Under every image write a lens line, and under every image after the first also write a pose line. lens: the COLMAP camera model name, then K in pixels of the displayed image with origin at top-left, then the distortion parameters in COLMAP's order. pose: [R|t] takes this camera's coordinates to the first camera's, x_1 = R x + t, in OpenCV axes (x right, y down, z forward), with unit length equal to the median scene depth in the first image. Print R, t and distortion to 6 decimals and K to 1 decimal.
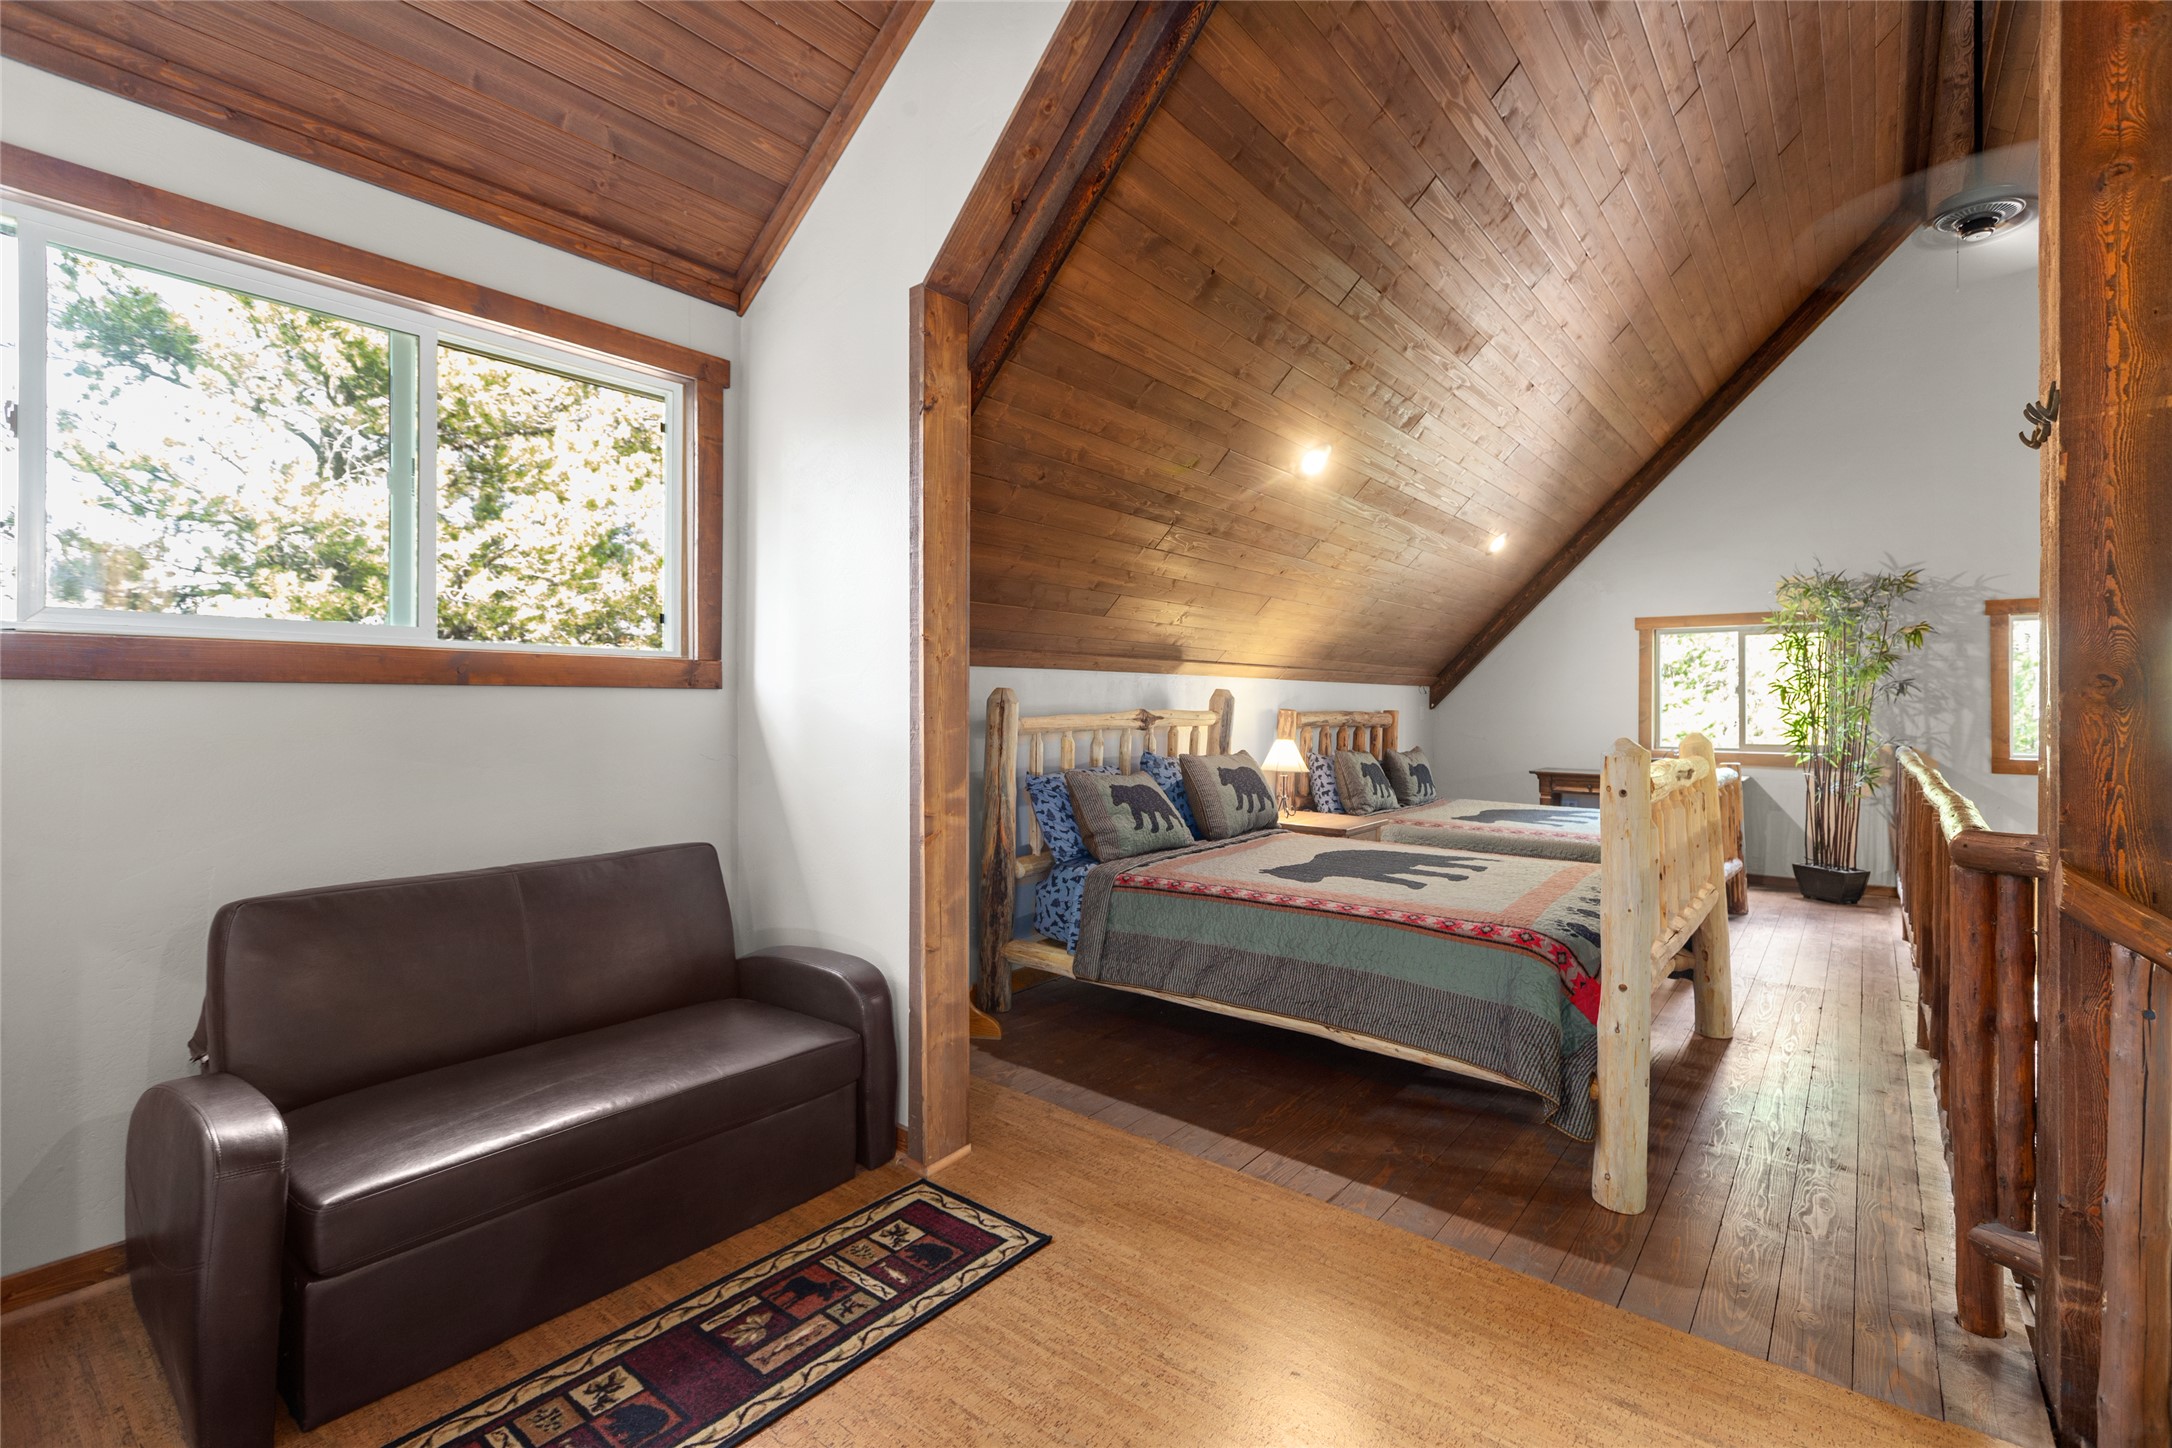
lens RADIAL K [[980.5, 0, 1098.6], [0, 980.5, 706.4], [0, 0, 1]] dist [0.004143, 0.000198]
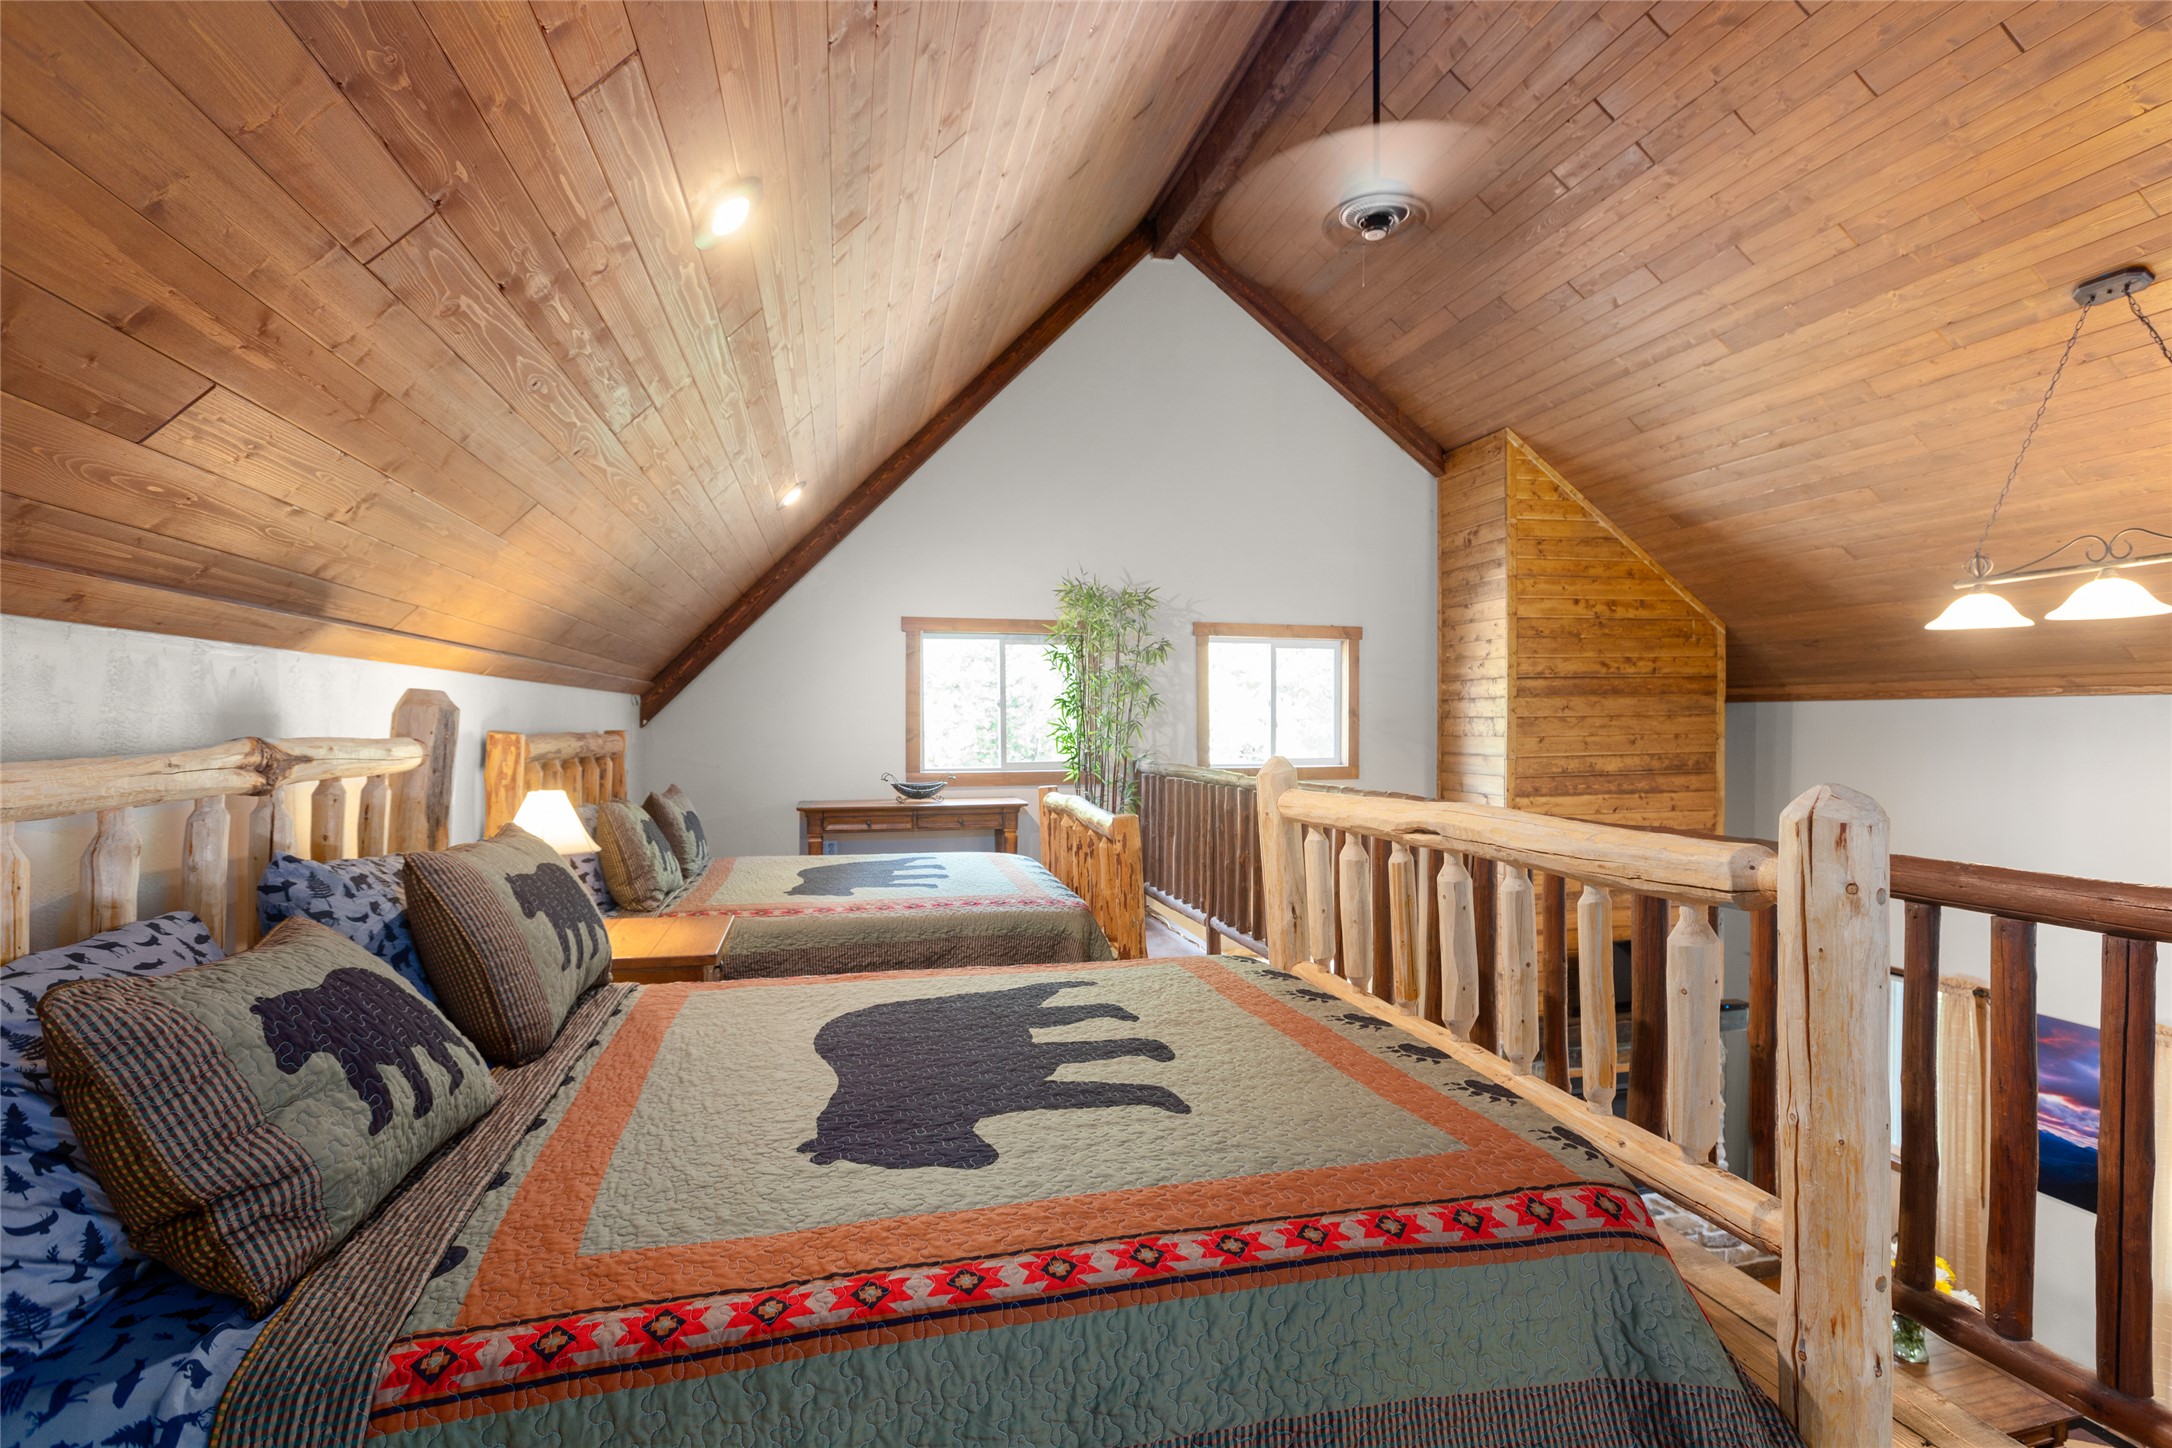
lens RADIAL K [[1005.0, 0, 1088.8], [0, 1005.0, 733.2], [0, 0, 1]] dist [0.001206, -0.001031]
pose [[0.611355, -0.014708, 0.791220, -0.054185], [0.006704, 0.999888, 0.013407, -0.001467], [-0.791328, -0.002892, 0.611385, 0.475025]]
